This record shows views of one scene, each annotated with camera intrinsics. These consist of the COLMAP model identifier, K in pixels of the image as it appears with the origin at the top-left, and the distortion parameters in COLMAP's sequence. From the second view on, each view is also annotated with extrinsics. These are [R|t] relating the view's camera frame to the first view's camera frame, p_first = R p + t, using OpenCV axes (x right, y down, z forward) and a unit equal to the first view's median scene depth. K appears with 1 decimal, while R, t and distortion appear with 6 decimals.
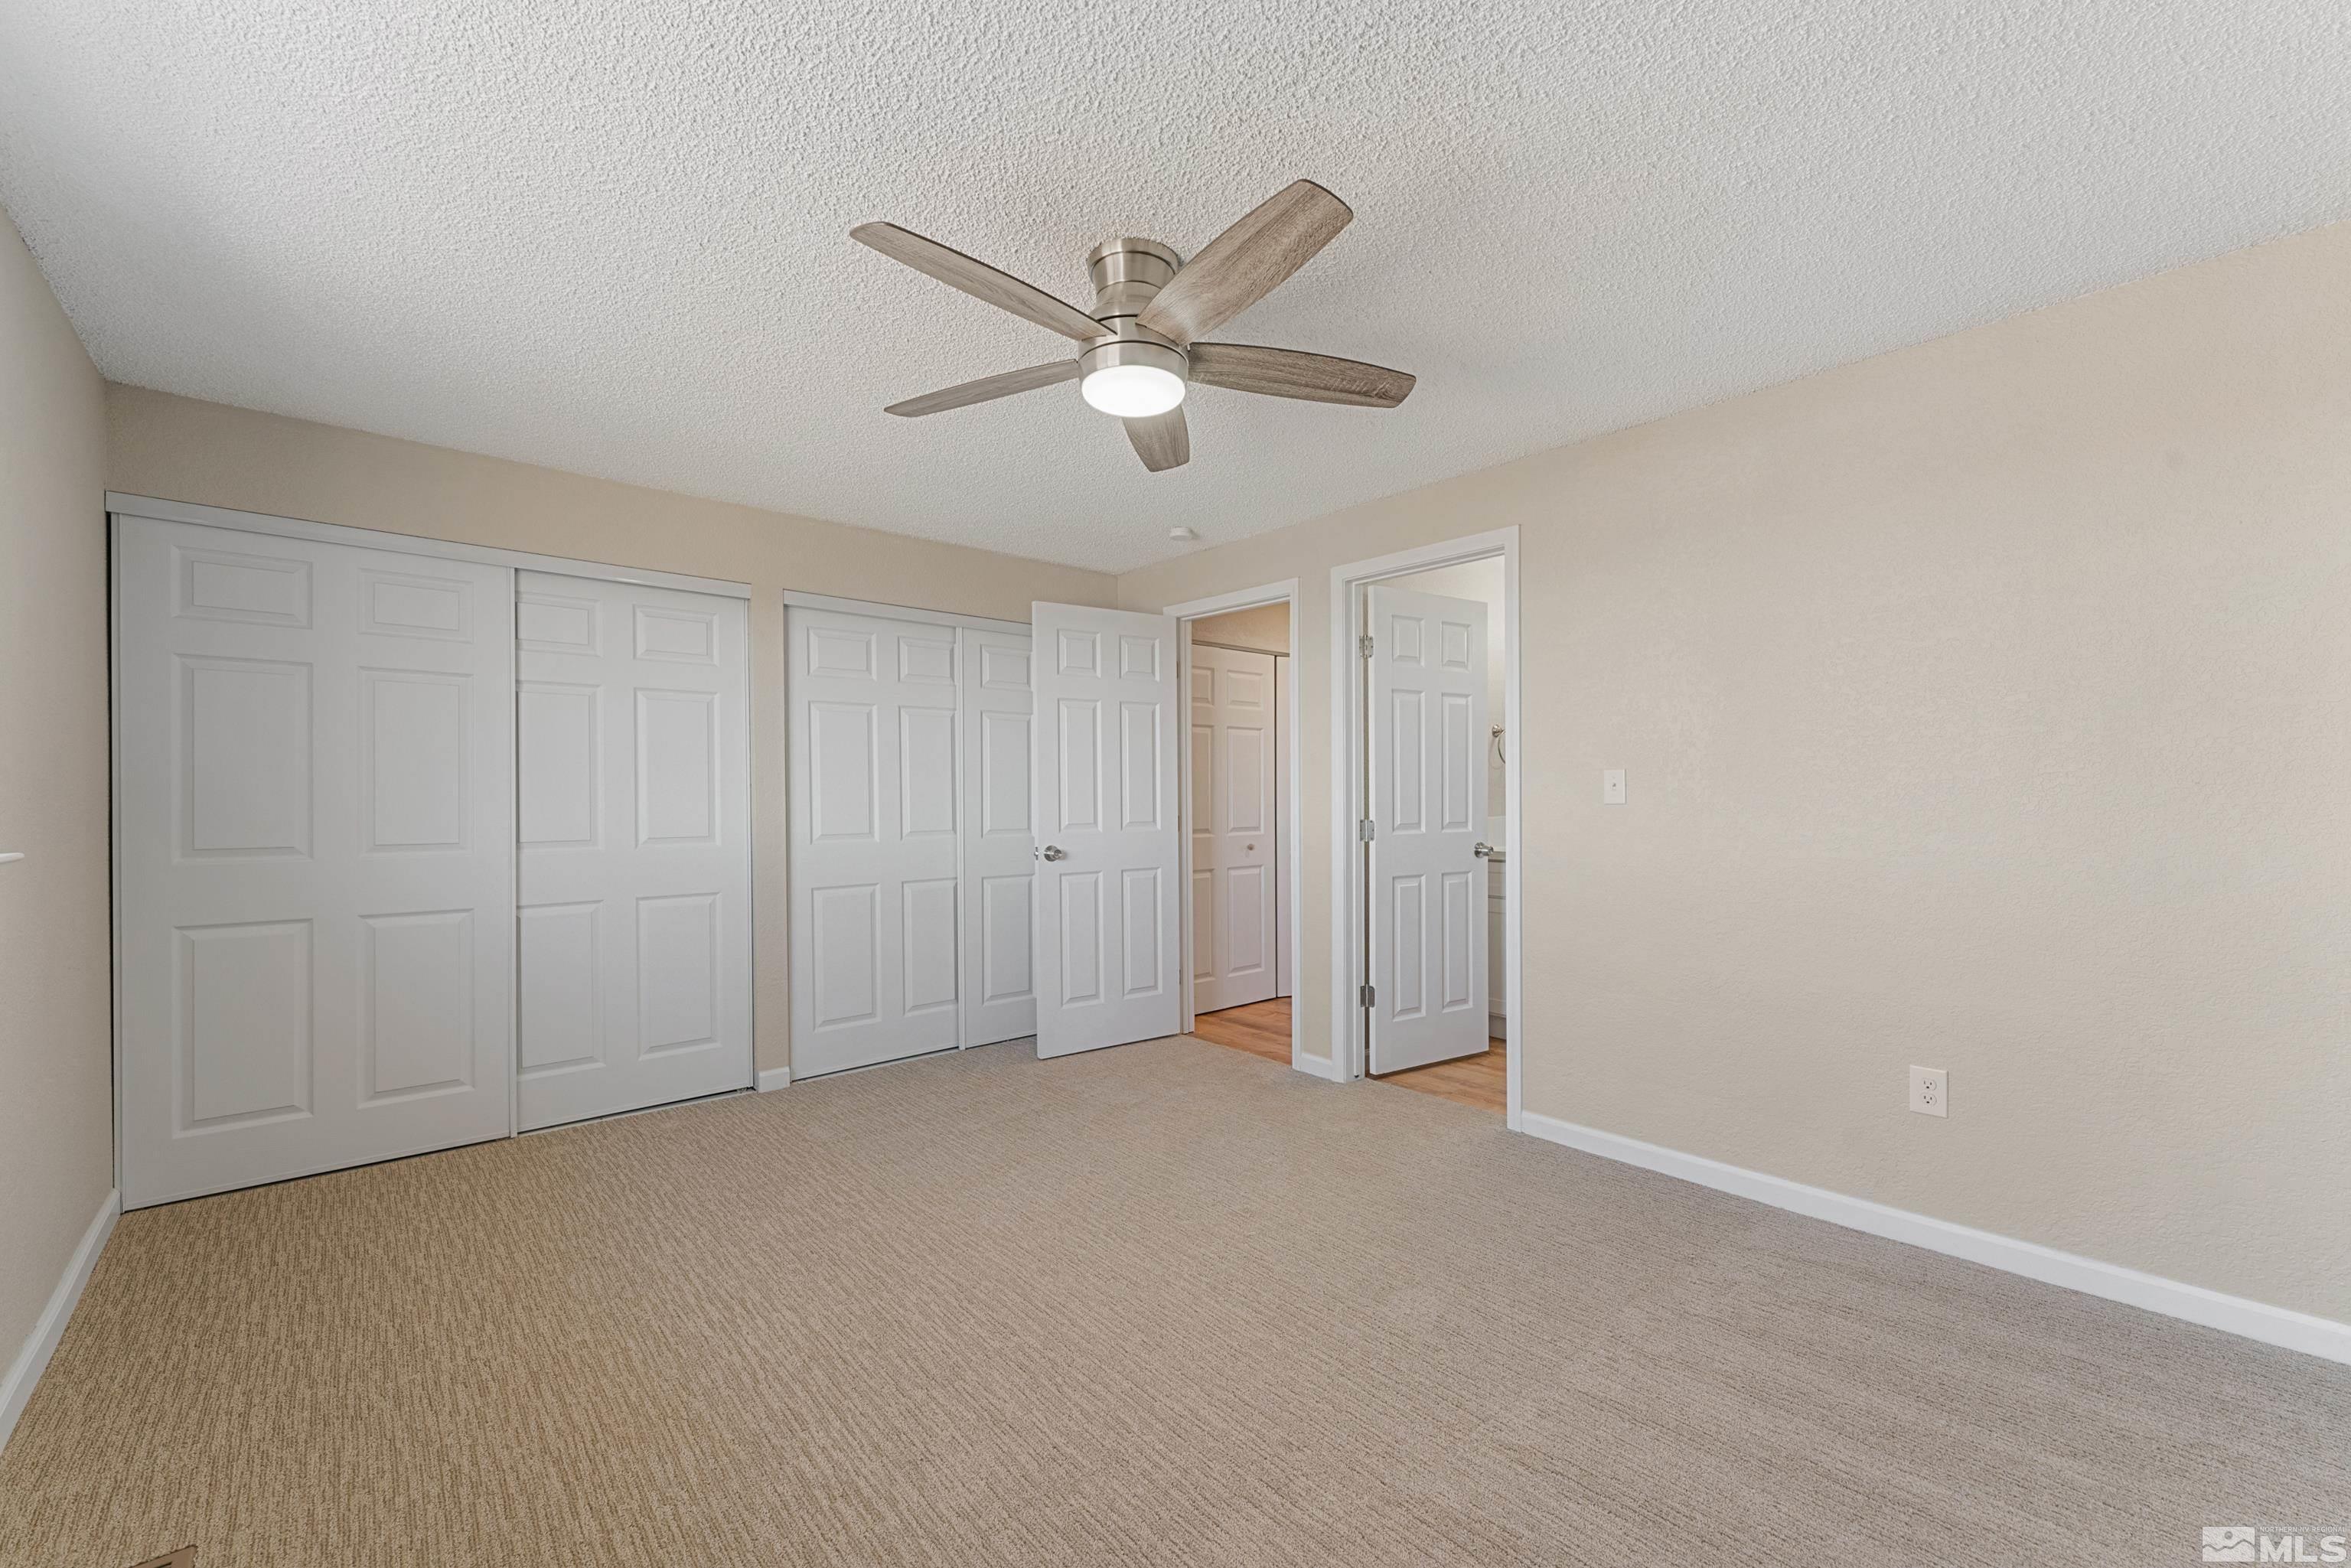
lens RADIAL K [[941.9, 0, 1177.5], [0, 941.9, 793.5], [0, 0, 1]] dist [0.001256, -0.000010]
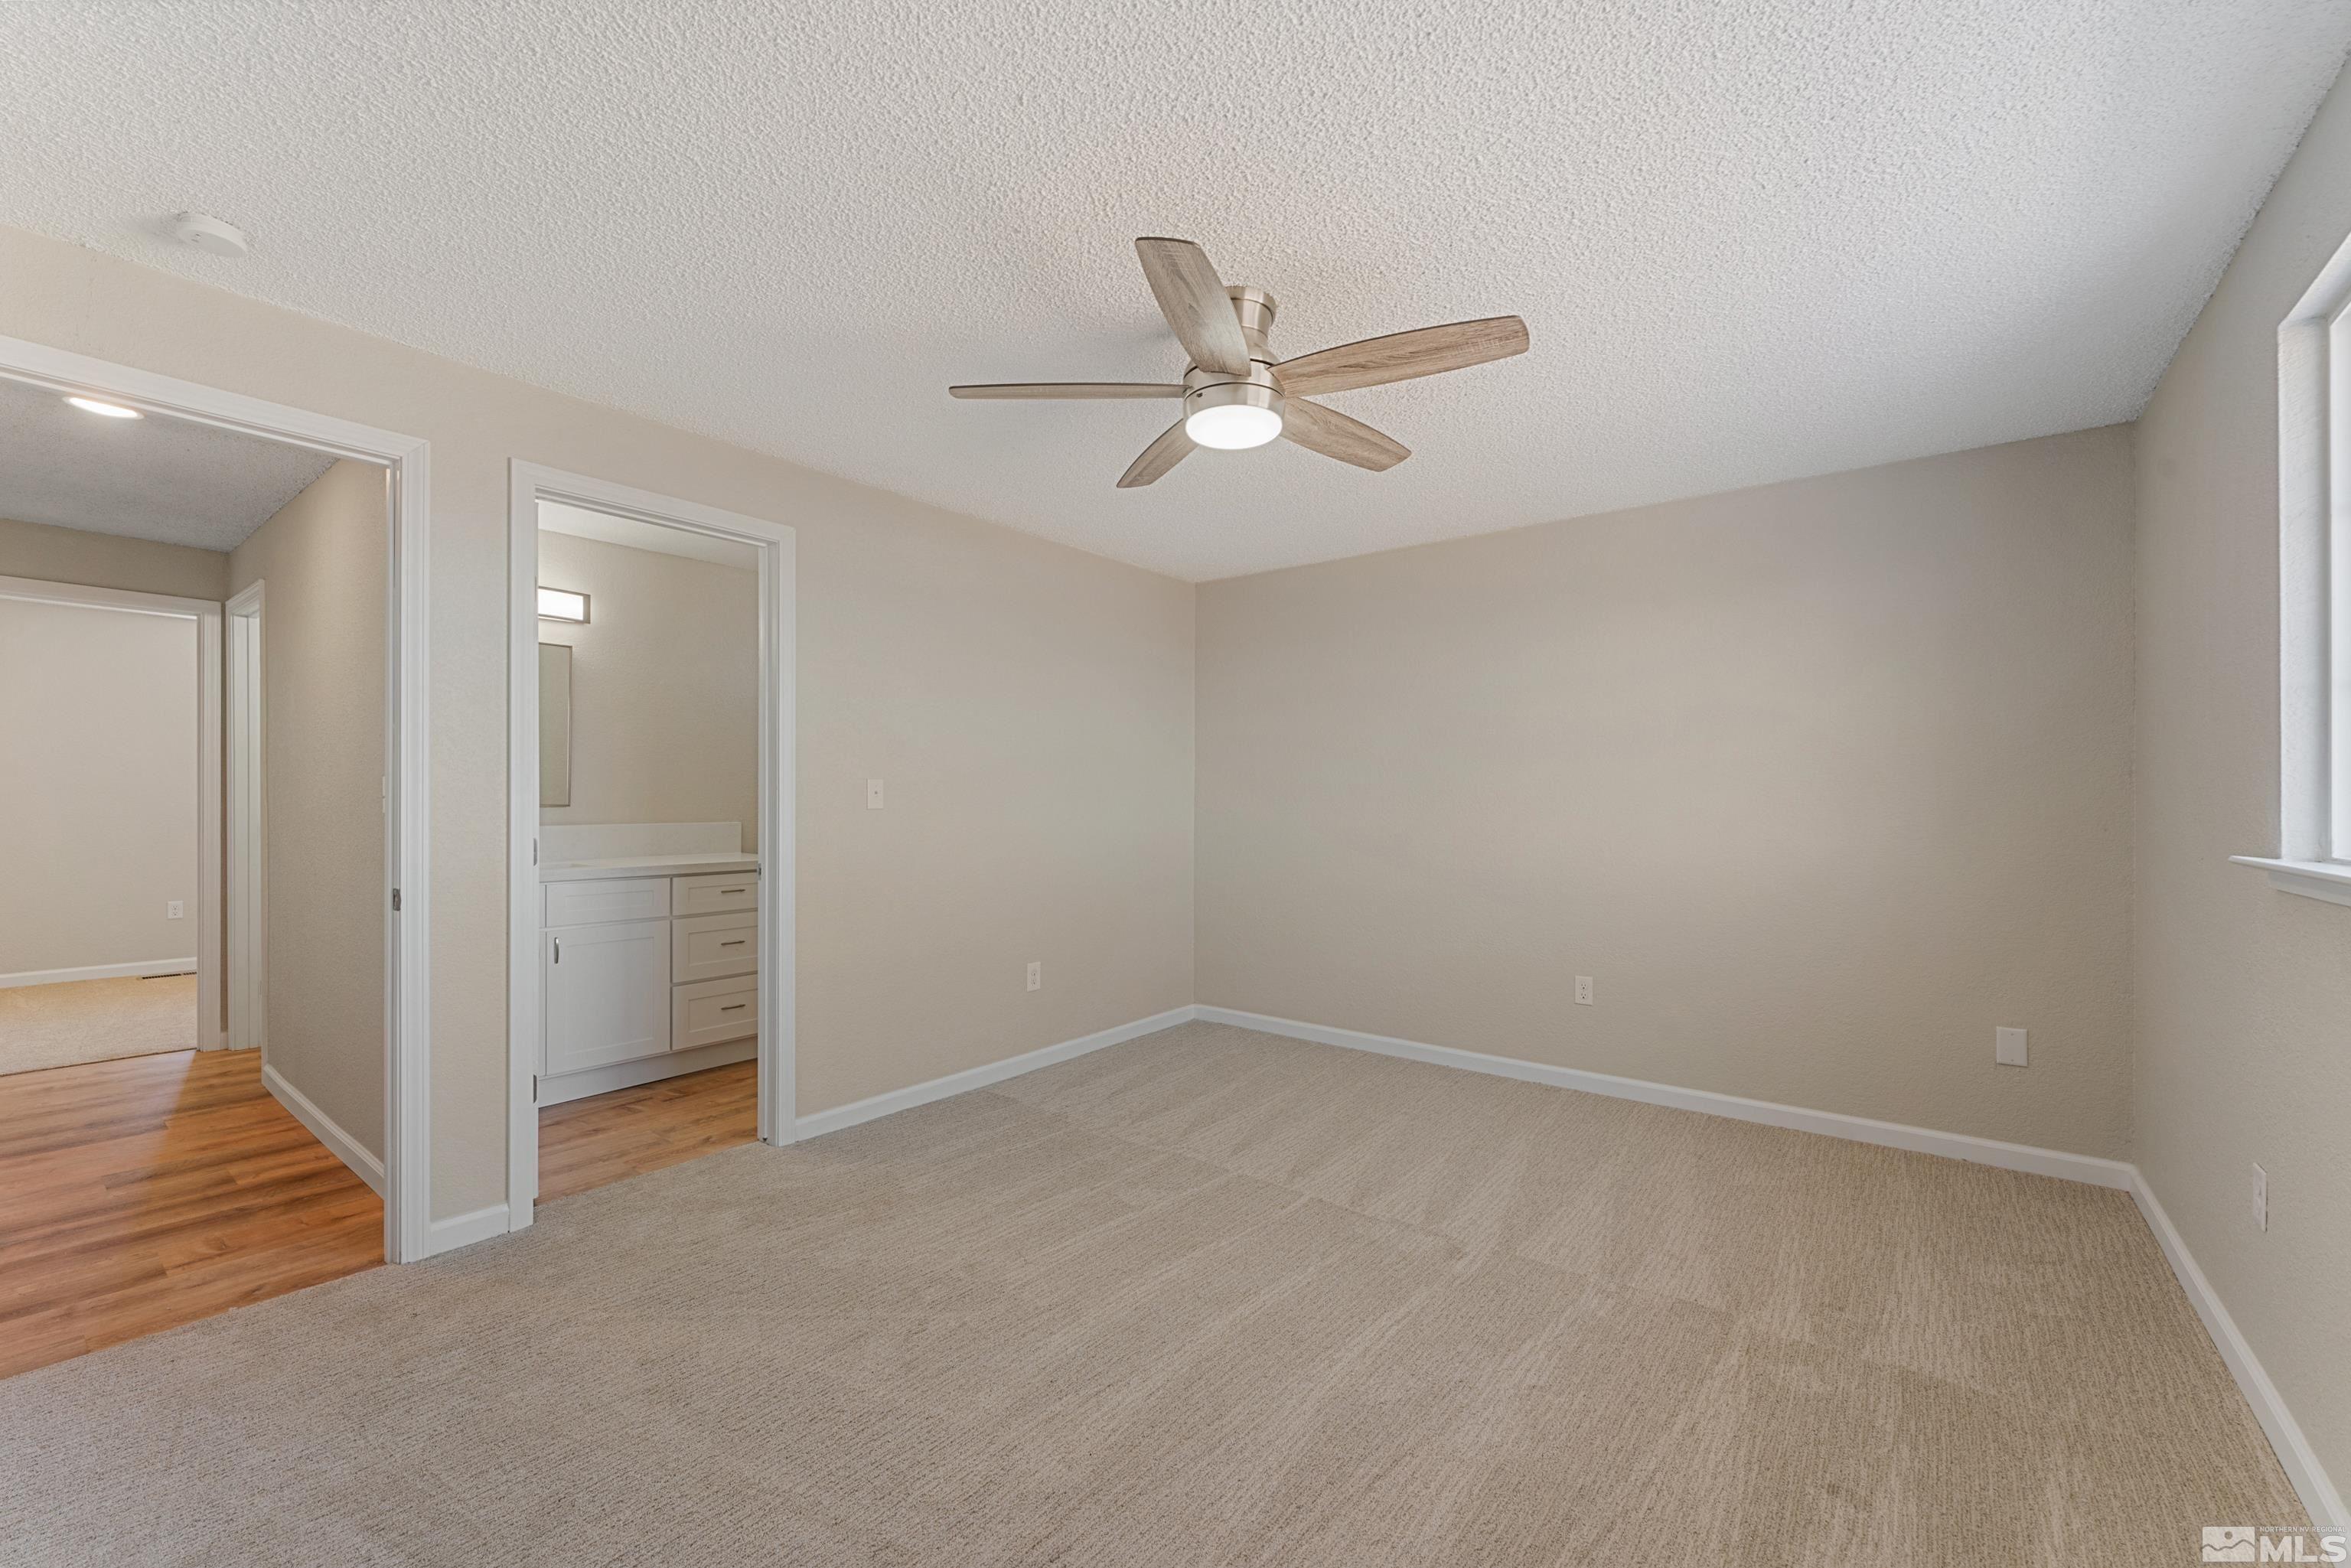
lens RADIAL K [[941.9, 0, 1177.5], [0, 941.9, 793.5], [0, 0, 1]] dist [0.001256, -0.000010]
pose [[-0.174431, 0.009839, 0.984620, -0.739534], [-0.000135, 0.999950, -0.010016, 0.003485], [-0.984669, -0.001880, -0.174421, 0.842551]]
